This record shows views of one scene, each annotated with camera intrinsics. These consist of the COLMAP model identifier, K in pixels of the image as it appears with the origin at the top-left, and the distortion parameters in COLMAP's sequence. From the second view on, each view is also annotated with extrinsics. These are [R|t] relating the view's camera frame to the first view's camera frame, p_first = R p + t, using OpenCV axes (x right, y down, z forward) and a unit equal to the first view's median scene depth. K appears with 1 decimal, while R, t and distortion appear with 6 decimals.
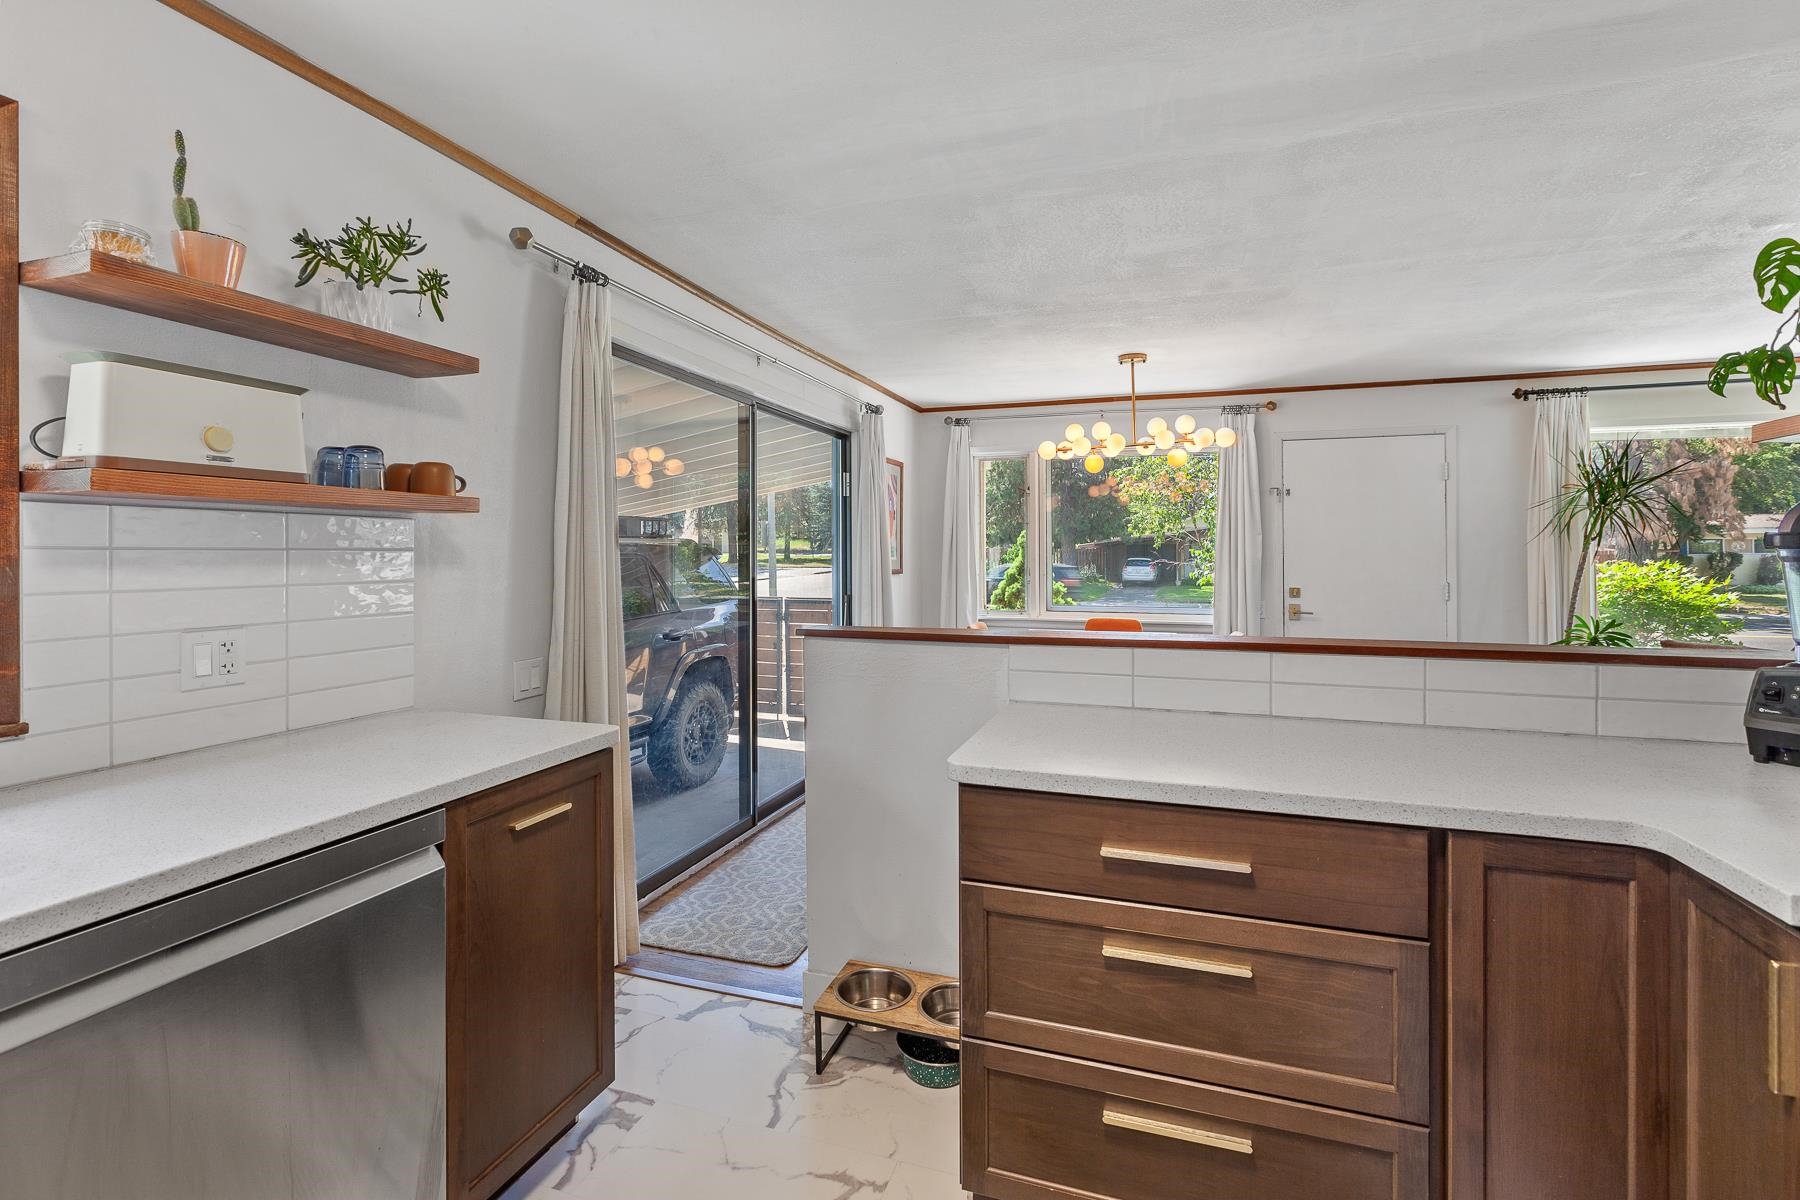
lens RADIAL K [[819.5, 0, 902.1], [0, 819.5, 549.7], [0, 0, 1]] dist [-0.004122, -0.000766]
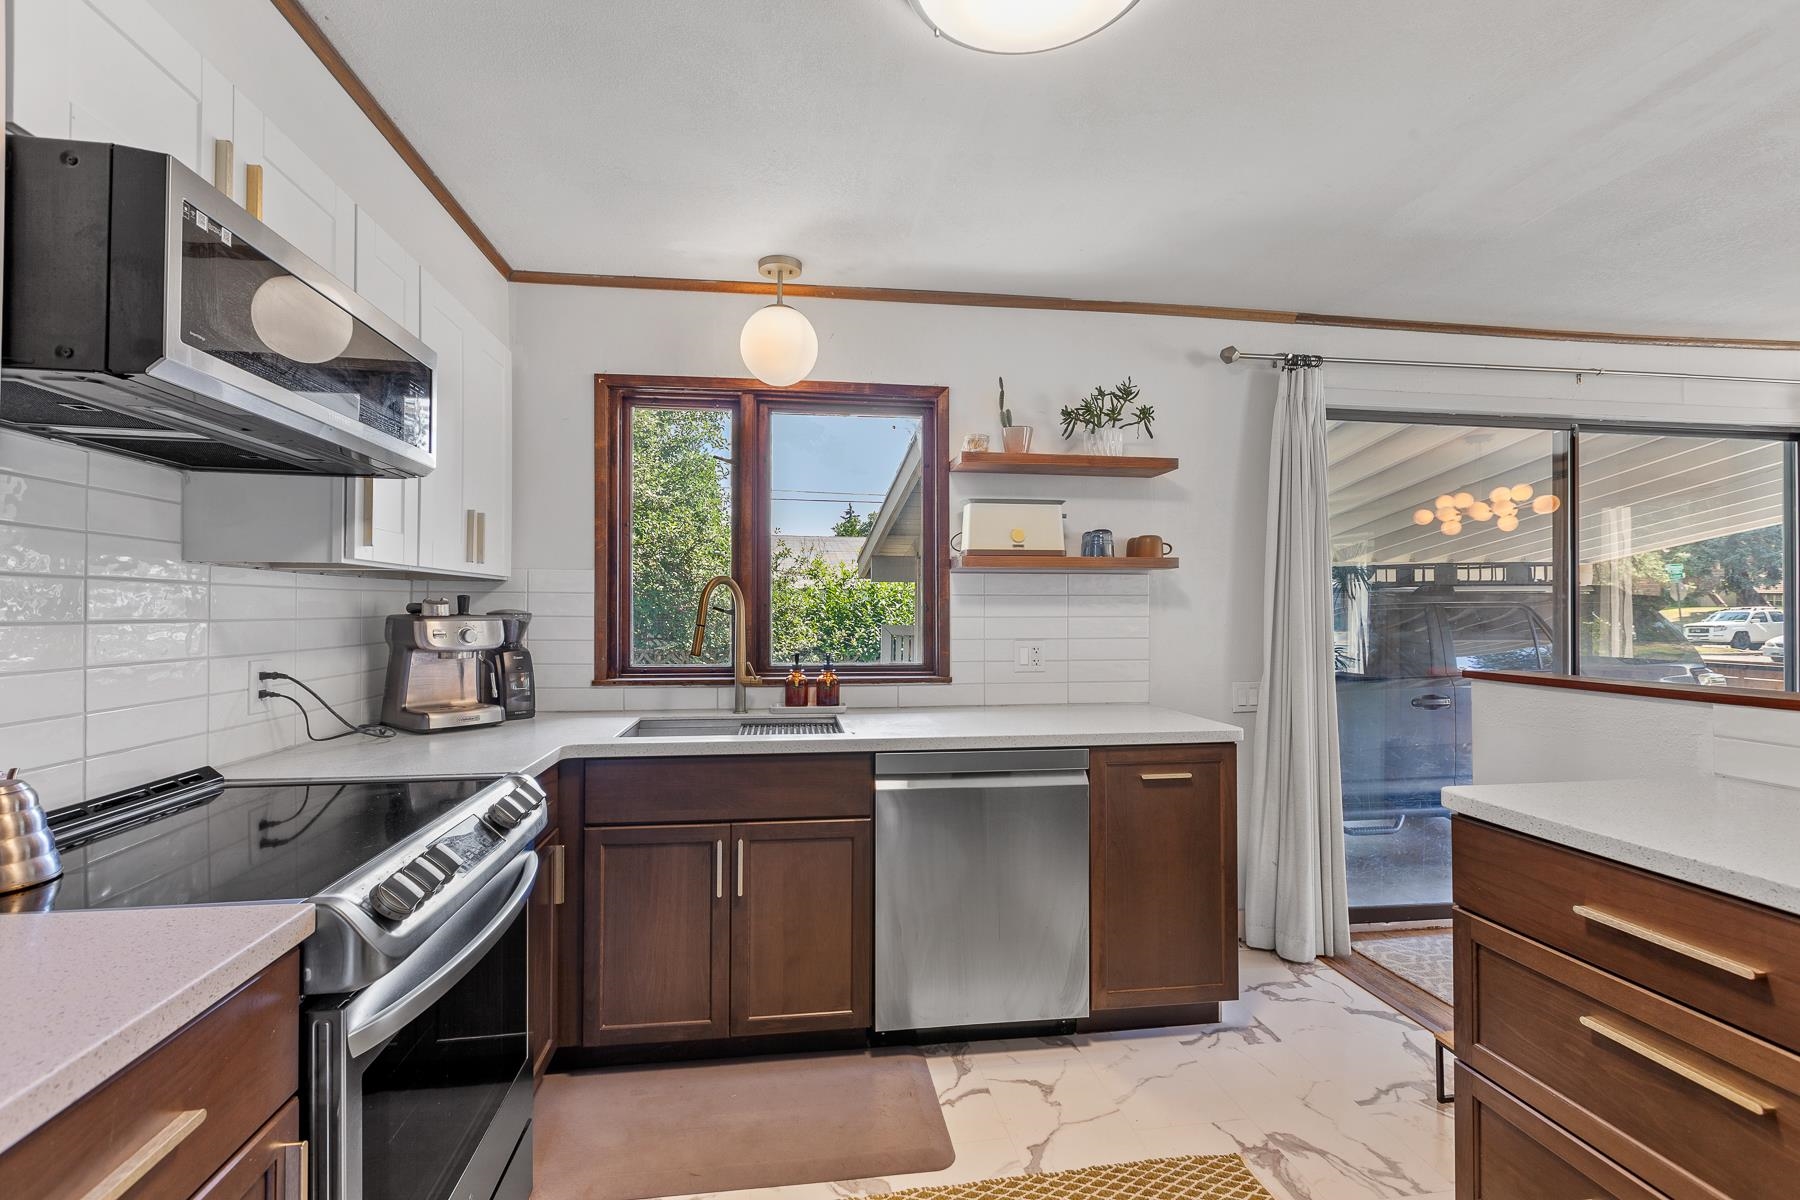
lens RADIAL K [[819.5, 0, 900.6], [0, 819.5, 603.0], [0, 0, 1]] dist [-0.004122, -0.000766]
pose [[0.455518, -0.008176, -0.890189, 0.574985], [0.005828, 0.999964, -0.006202, 0.022689], [0.890208, -0.002363, 0.455549, -0.071357]]
